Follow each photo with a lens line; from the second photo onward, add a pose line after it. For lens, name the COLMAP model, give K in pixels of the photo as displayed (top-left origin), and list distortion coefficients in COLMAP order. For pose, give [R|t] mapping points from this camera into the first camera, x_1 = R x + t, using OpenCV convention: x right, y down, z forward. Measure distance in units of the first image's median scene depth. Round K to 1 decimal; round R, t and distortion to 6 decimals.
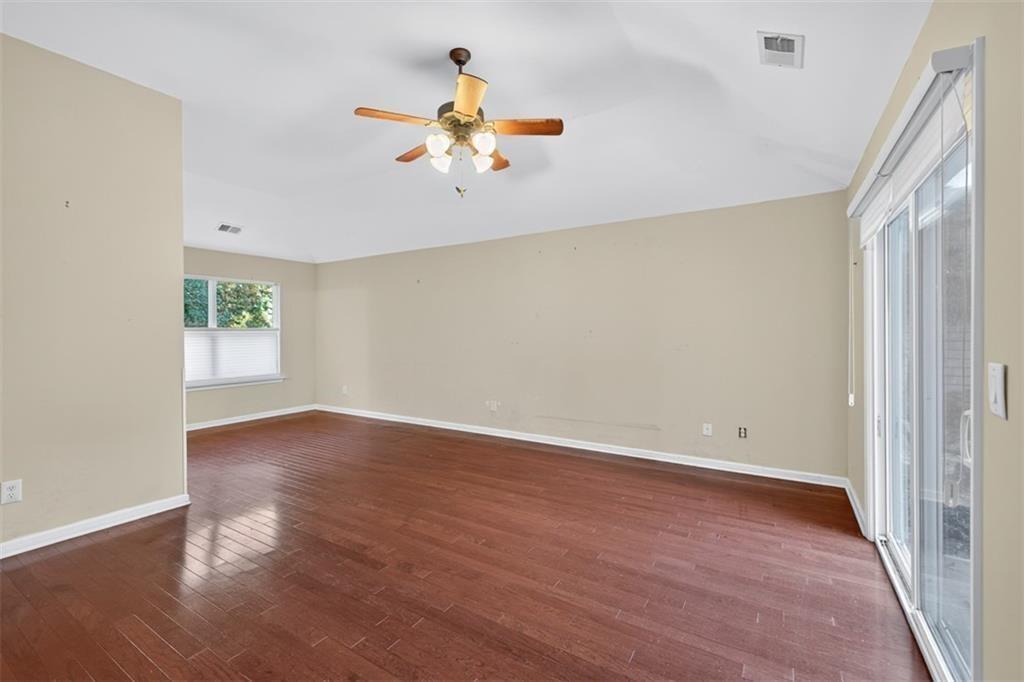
lens RADIAL K [[428.6, 0, 512.6], [0, 428.6, 332.3], [0, 0, 1]] dist [0.008780, -0.000354]
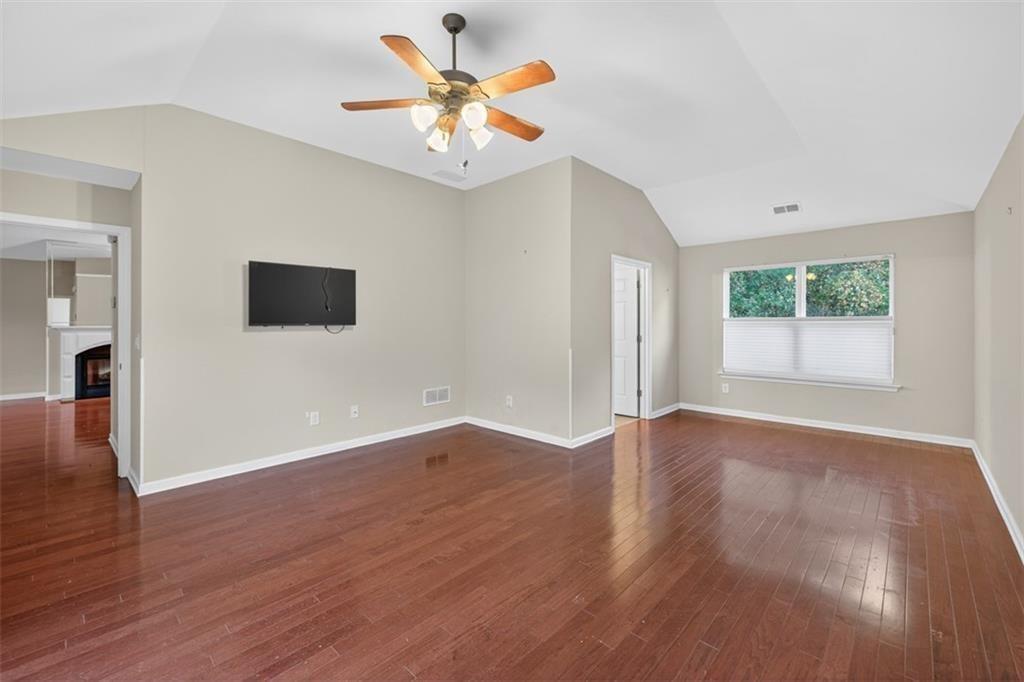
lens RADIAL K [[434.8, 0, 512.8], [0, 434.8, 319.7], [0, 0, 1]] dist [0.011561, -0.000025]
pose [[-0.189870, -0.000099, -0.981809, 0.727974], [-0.000128, 1.000000, -0.000076, -0.011536], [0.981809, 0.000111, -0.189870, 1.224453]]
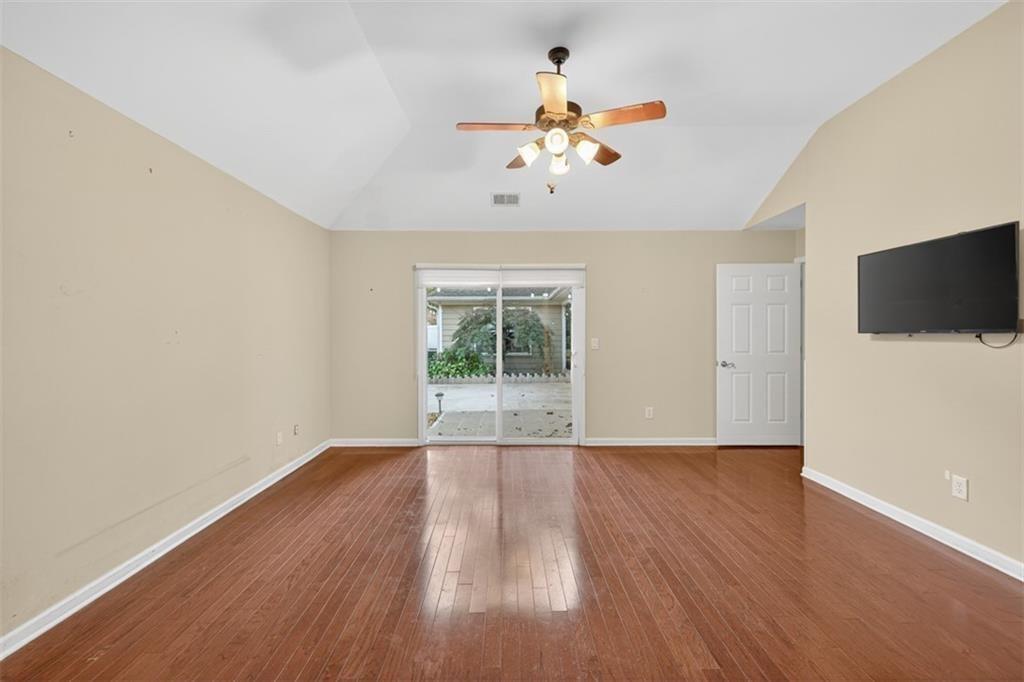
lens RADIAL K [[428.6, 0, 512.6], [0, 428.6, 332.3], [0, 0, 1]] dist [0.008780, -0.000354]
pose [[-0.542035, 0.005271, 0.840339, -0.813644], [-0.000248, 0.999979, -0.006433, 0.011748], [-0.840356, -0.003695, -0.542023, 1.528731]]
